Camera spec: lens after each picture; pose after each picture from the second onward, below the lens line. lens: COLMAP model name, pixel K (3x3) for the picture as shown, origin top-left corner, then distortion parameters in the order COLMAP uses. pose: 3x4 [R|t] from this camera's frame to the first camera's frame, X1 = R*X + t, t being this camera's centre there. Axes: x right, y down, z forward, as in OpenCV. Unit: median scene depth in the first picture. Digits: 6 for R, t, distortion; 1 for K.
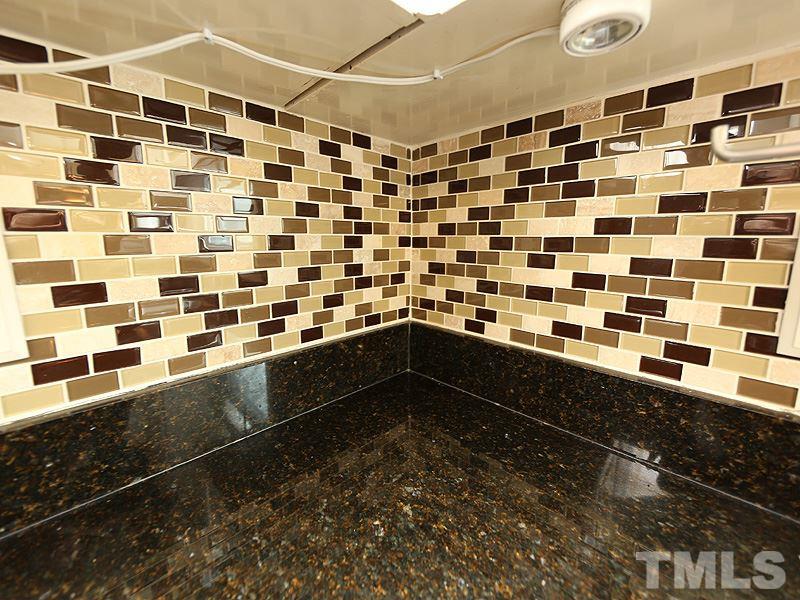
lens RADIAL K [[318.6, 0, 397.4], [0, 318.6, 292.3], [0, 0, 1]] dist [-0.003215, 0.000143]
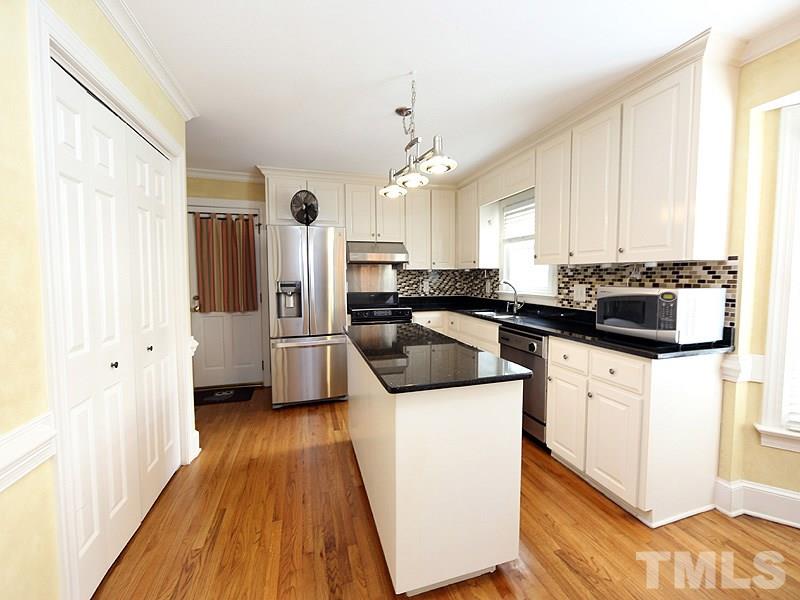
lens RADIAL K [[318.6, 0, 400.4], [0, 318.6, 293.4], [0, 0, 1]] dist [-0.003215, 0.000143]
pose [[0.884974, 0.026456, -0.464889, 3.079468], [-0.077637, 0.992793, -0.091295, 1.204775], [0.459123, 0.116886, 0.880650, -8.673086]]
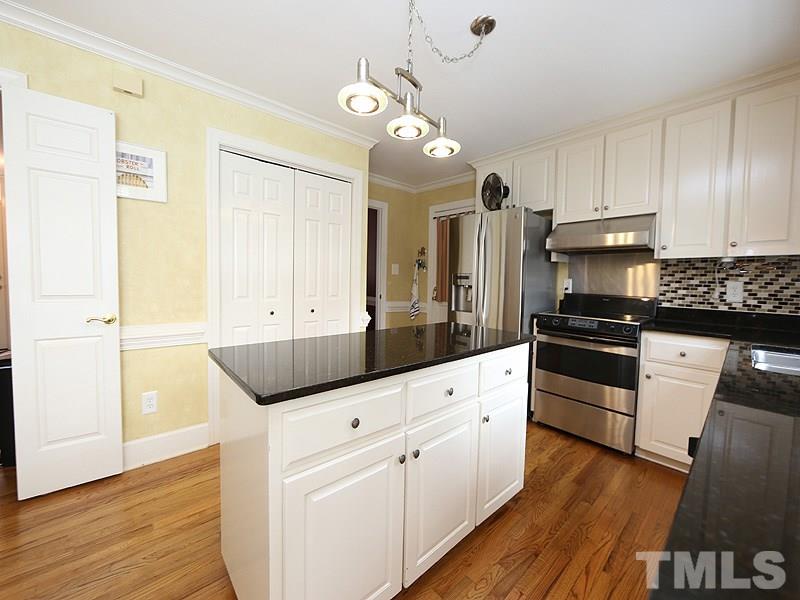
lens RADIAL K [[318.6, 0, 396.7], [0, 318.6, 291.4], [0, 0, 1]] dist [-0.003215, 0.000143]
pose [[-0.042528, 0.041527, -0.998232, 4.480319], [-0.191404, 0.980291, 0.048935, 0.793094], [0.980589, 0.193147, -0.033742, -4.595272]]
